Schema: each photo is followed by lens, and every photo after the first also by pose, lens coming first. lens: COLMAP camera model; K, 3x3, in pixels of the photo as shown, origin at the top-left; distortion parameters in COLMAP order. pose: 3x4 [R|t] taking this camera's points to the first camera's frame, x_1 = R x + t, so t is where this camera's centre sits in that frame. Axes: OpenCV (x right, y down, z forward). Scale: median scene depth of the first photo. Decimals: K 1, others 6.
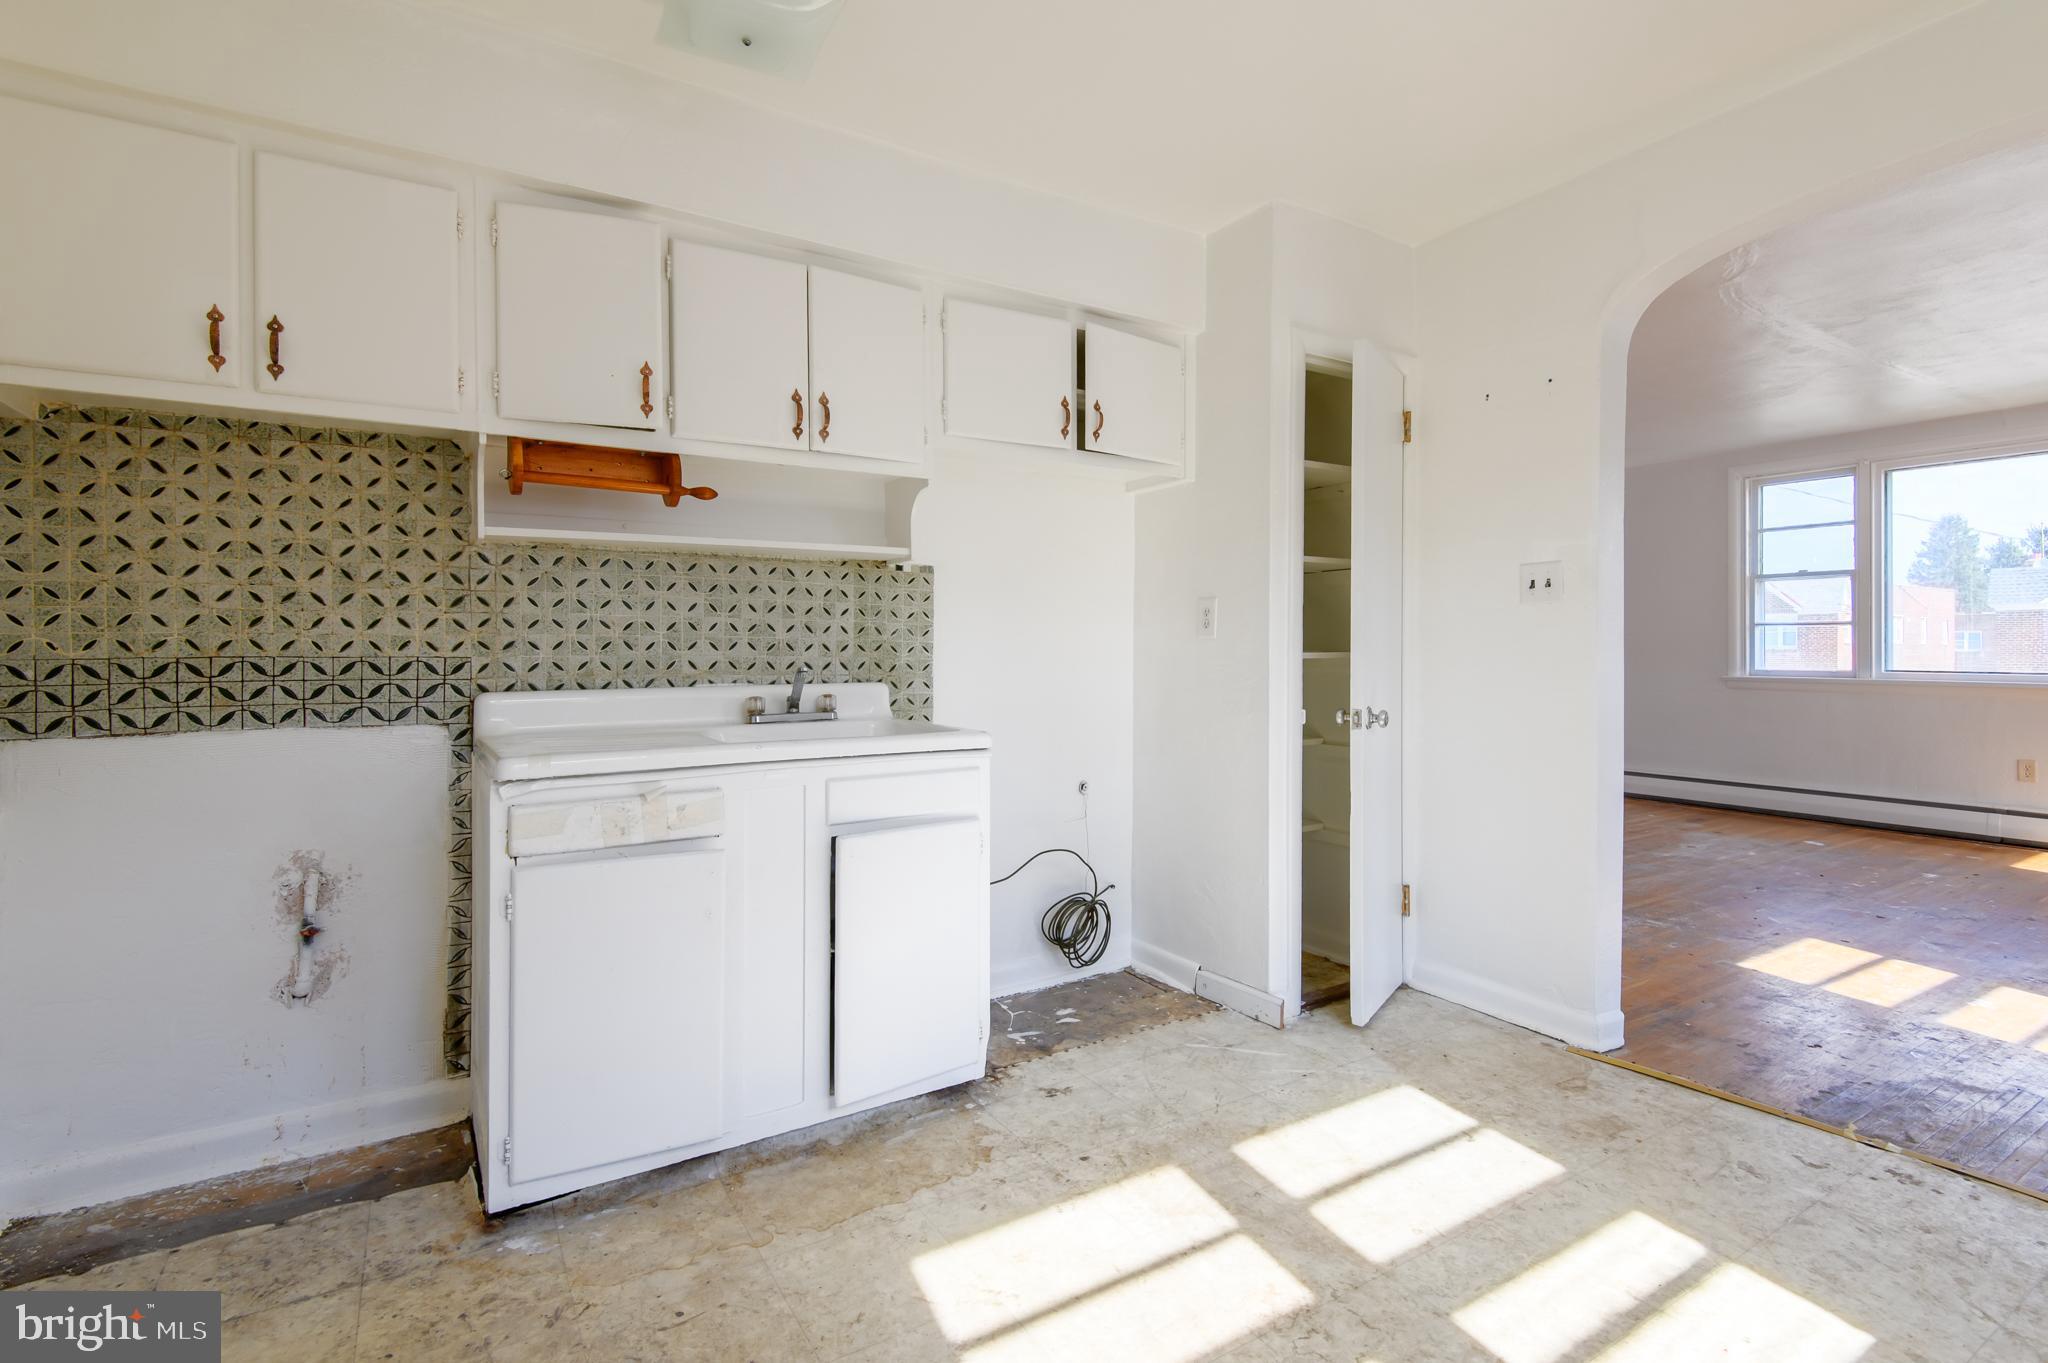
lens RADIAL K [[936.7, 0, 1041.6], [0, 936.7, 651.8], [0, 0, 1]] dist [-0.001494, -0.000612]
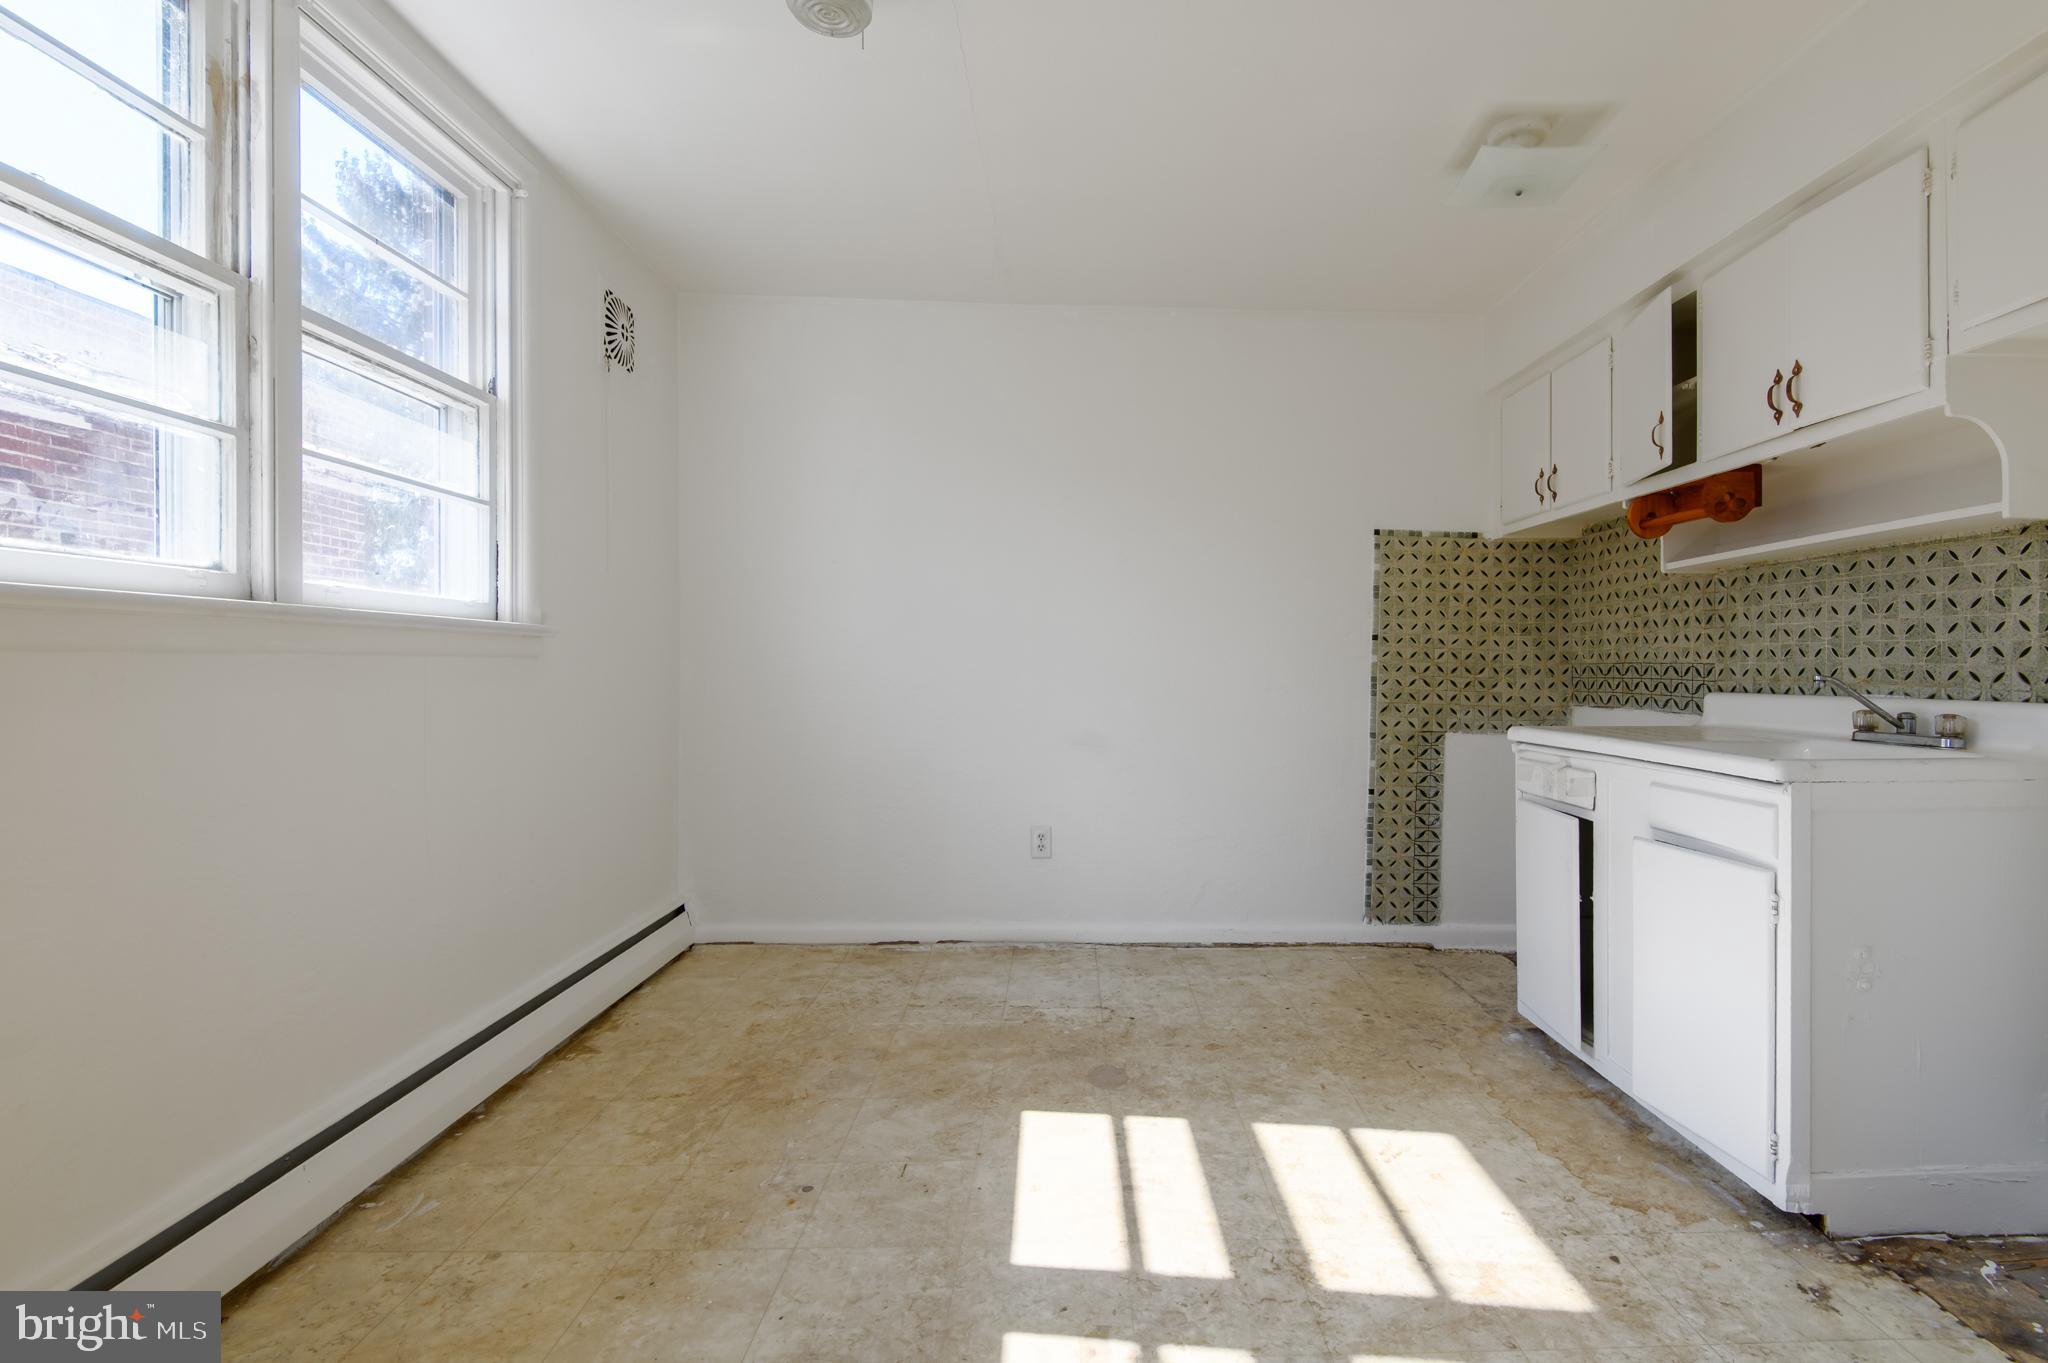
lens RADIAL K [[936.7, 0, 1022.4], [0, 936.7, 672.1], [0, 0, 1]] dist [-0.001494, -0.000612]
pose [[-0.554324, 0.006160, -0.832278, 0.967813], [-0.004127, 0.999940, 0.010150, 0.008579], [0.832291, 0.009061, -0.554265, 0.951751]]
